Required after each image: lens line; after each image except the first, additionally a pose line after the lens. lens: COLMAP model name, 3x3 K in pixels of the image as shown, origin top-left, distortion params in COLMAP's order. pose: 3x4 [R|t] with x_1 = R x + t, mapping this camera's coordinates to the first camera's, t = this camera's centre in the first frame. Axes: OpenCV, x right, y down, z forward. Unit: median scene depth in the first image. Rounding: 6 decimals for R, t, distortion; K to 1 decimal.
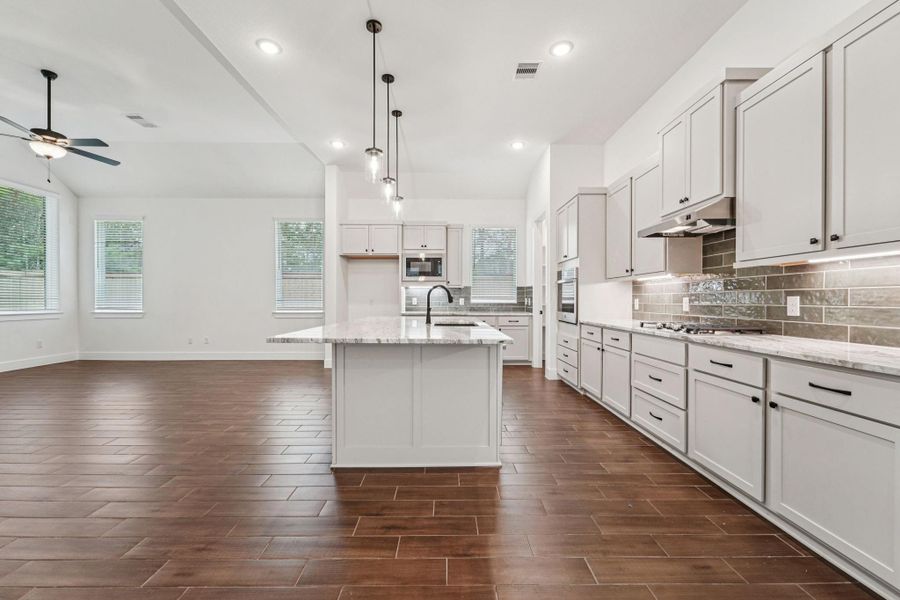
lens RADIAL K [[370.3, 0, 449.5], [0, 370.3, 301.6], [0, 0, 1]] dist [0.001049, -0.000551]
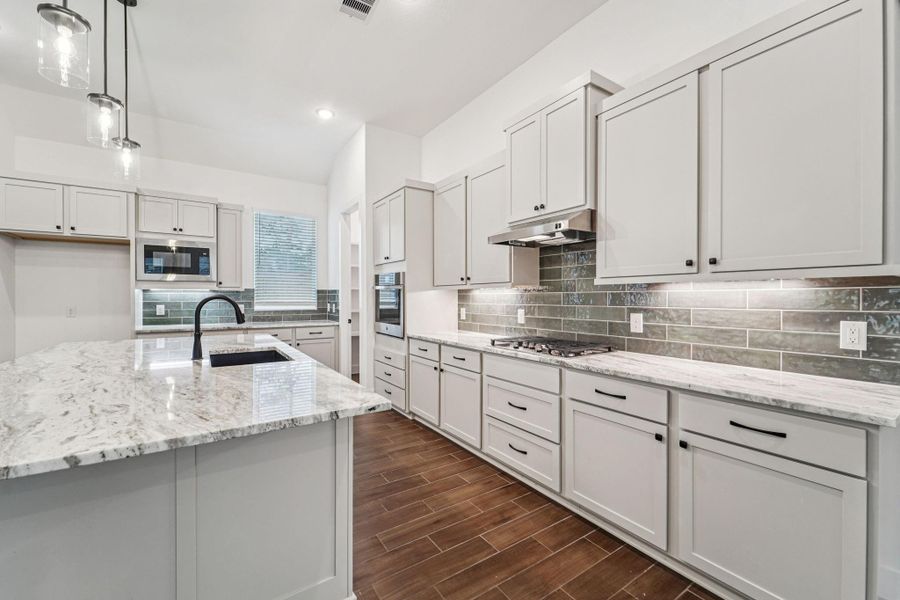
lens RADIAL K [[369.9, 0, 449.0], [0, 369.9, 300.1], [0, 0, 1]] dist [0.003277, -0.000097]
pose [[0.837197, -0.005626, 0.546873, -0.039364], [0.004022, 0.999983, 0.004131, -0.033601], [-0.546887, -0.001259, 0.837205, 0.247488]]
